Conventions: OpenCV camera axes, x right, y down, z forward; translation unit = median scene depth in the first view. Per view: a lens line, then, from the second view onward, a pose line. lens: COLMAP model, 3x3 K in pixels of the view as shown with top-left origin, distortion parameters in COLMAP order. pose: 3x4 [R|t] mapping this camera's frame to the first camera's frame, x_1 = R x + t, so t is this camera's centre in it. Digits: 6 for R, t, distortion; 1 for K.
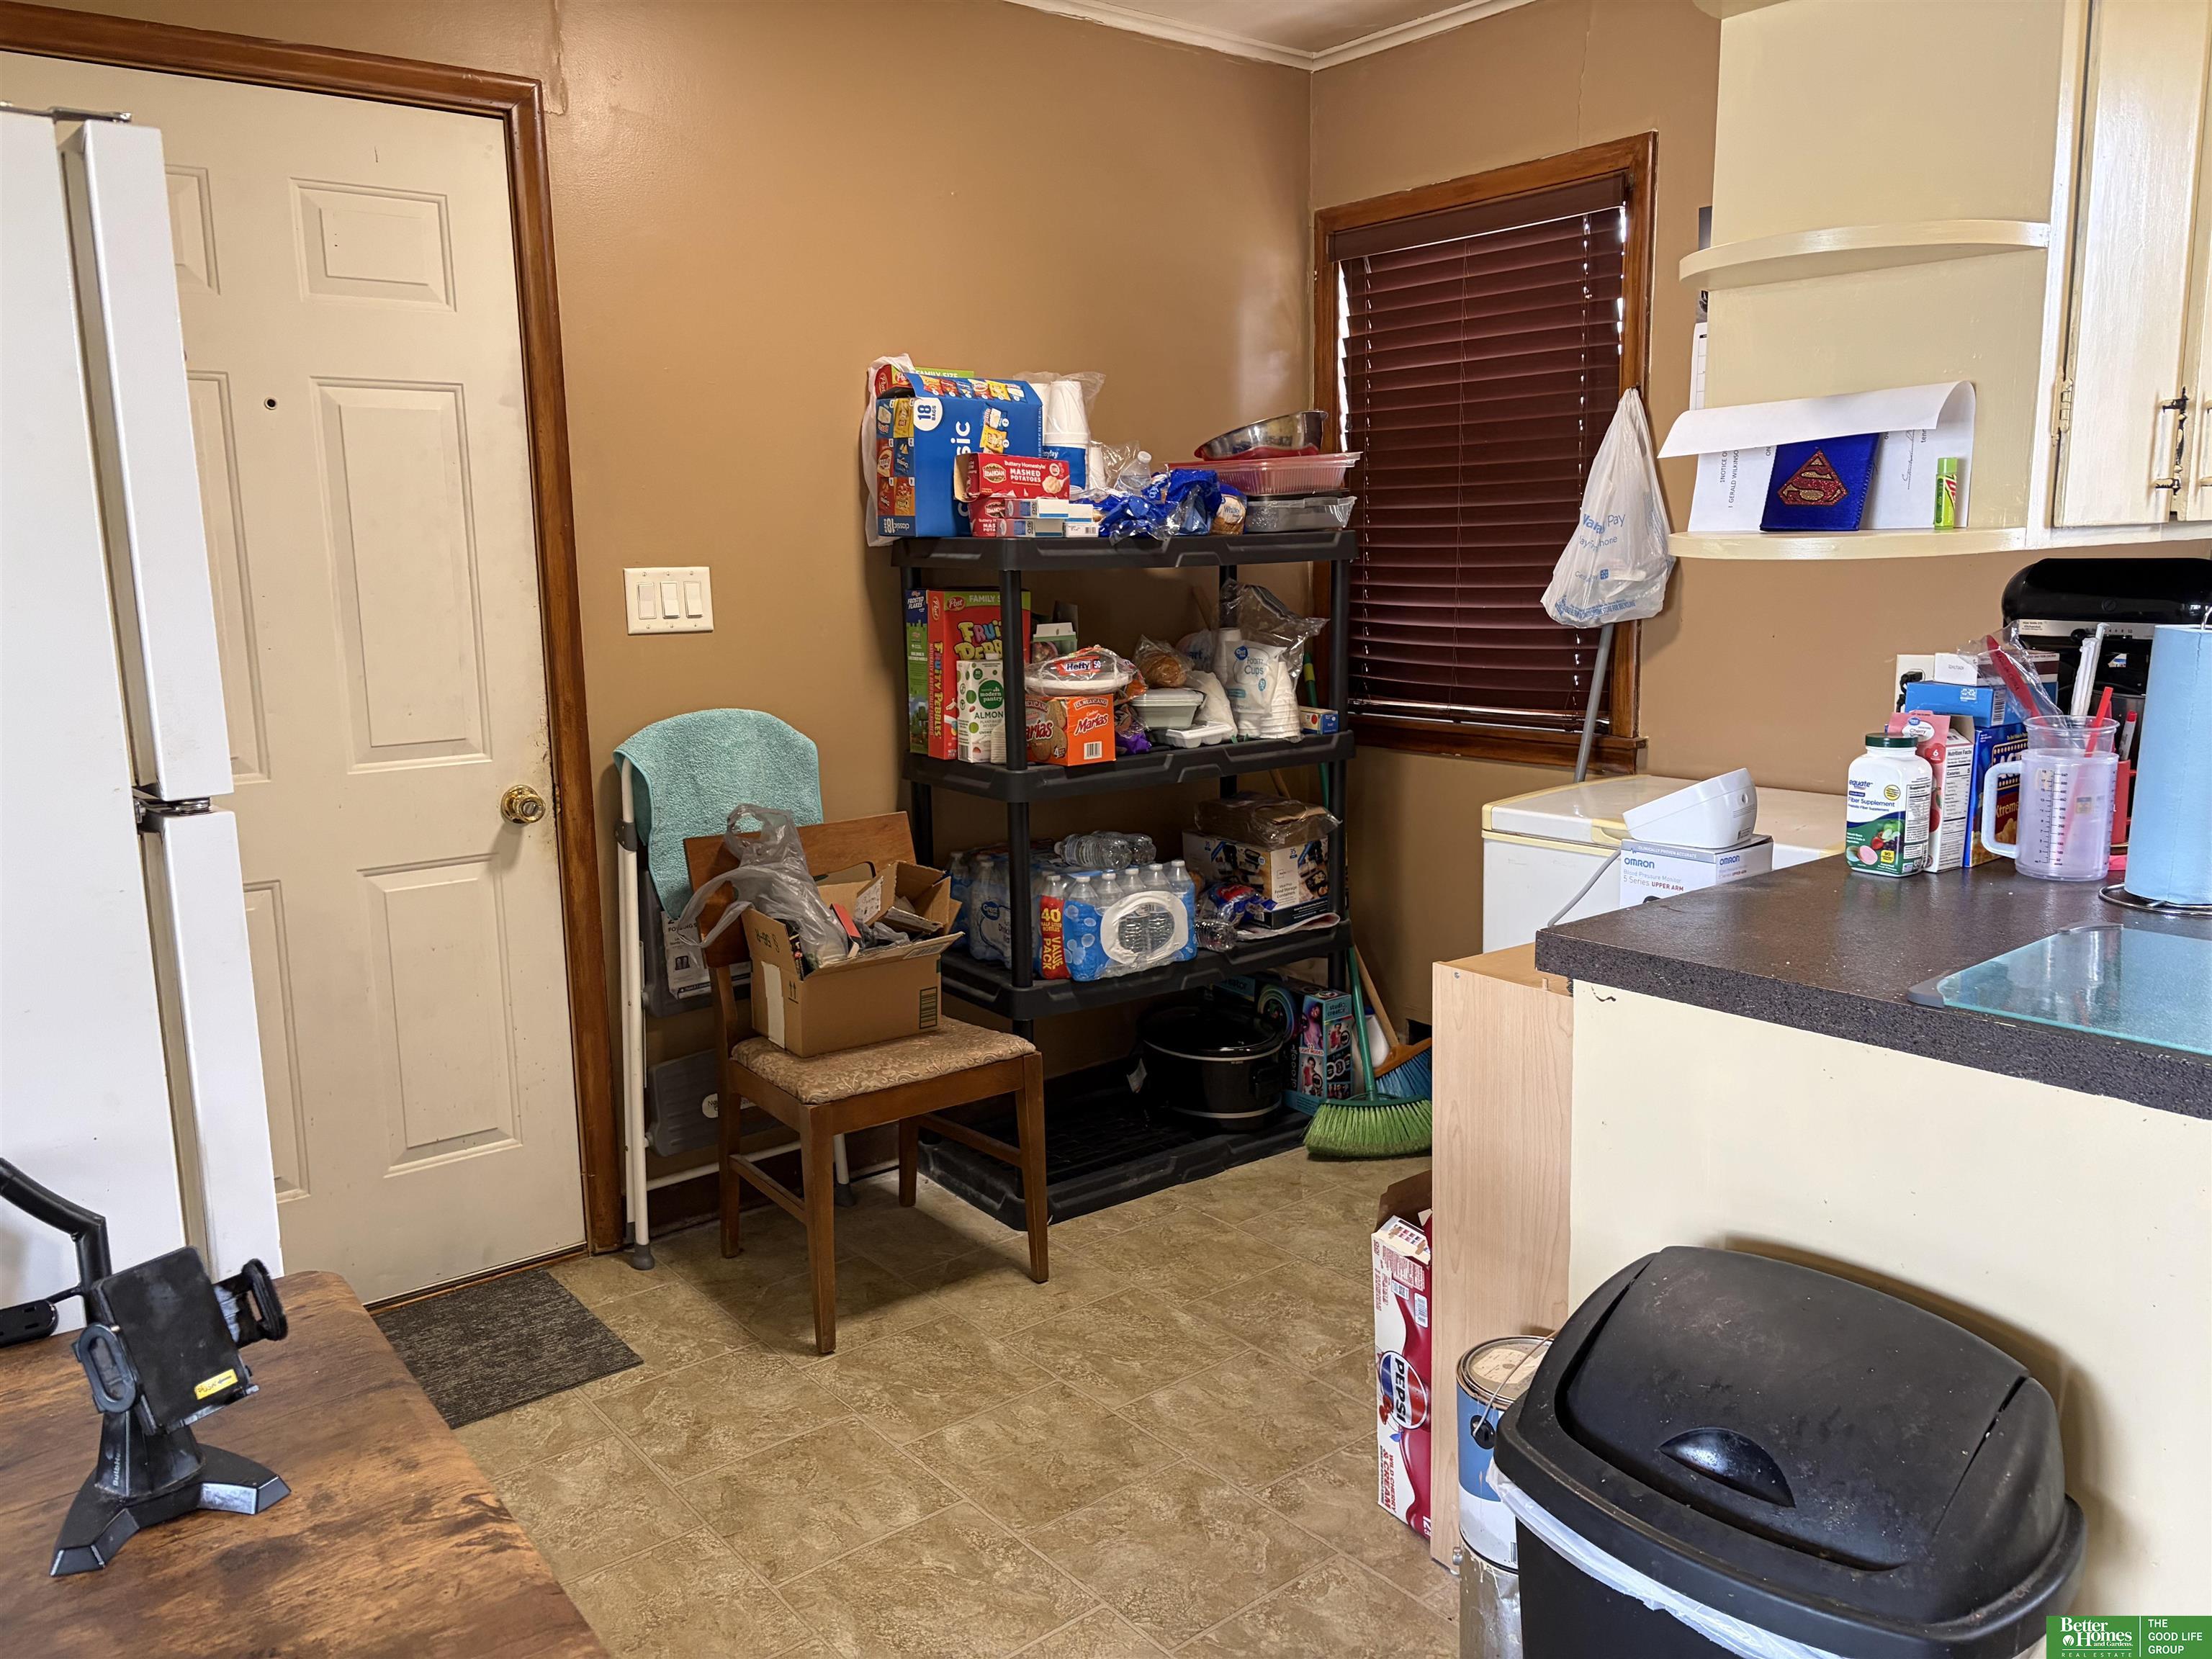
lens RADIAL K [[1668.1, 0, 1115.6], [0, 1668.1, 816.1], [0, 0, 1]] dist [0.015379, -0.002216]
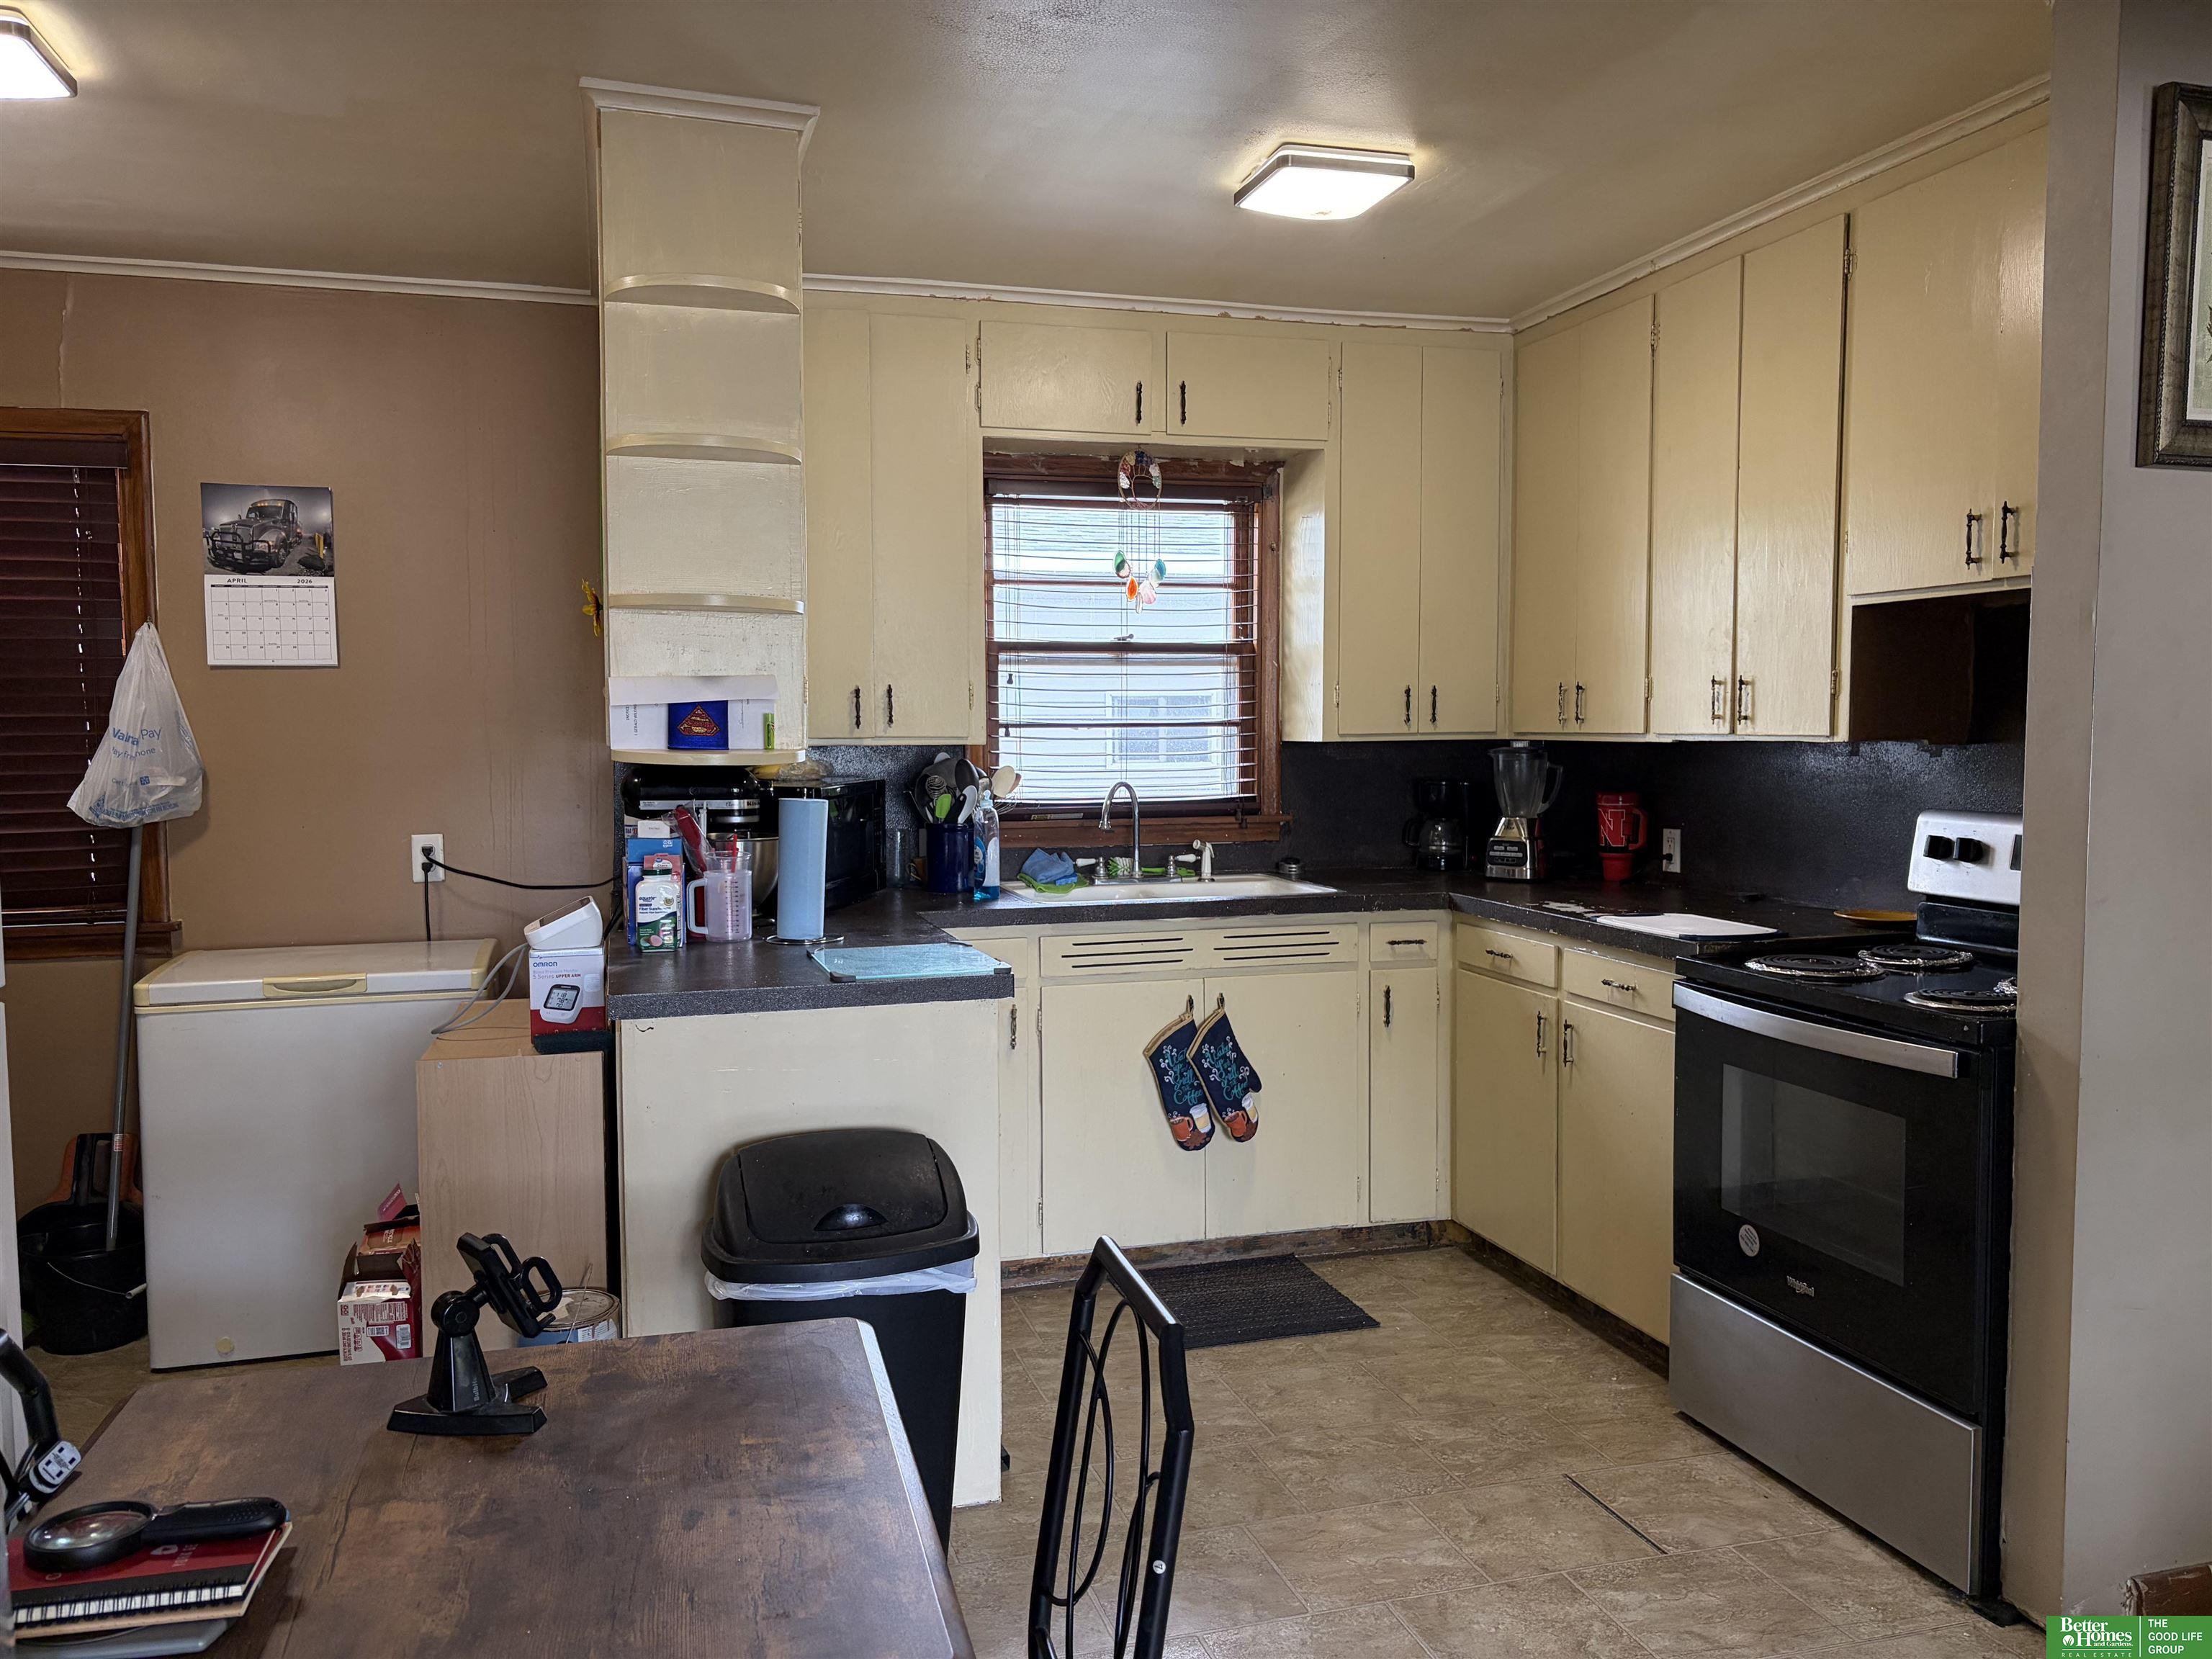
lens RADIAL K [[1652.9, 0, 1093.0], [0, 1652.9, 834.6], [0, 0, 1]] dist [0.017575, 0.002063]
pose [[0.392256, -0.042574, 0.918870, -0.507836], [0.144982, 0.989304, -0.016054, 0.004606], [-0.908359, 0.139517, 0.394233, -0.035070]]
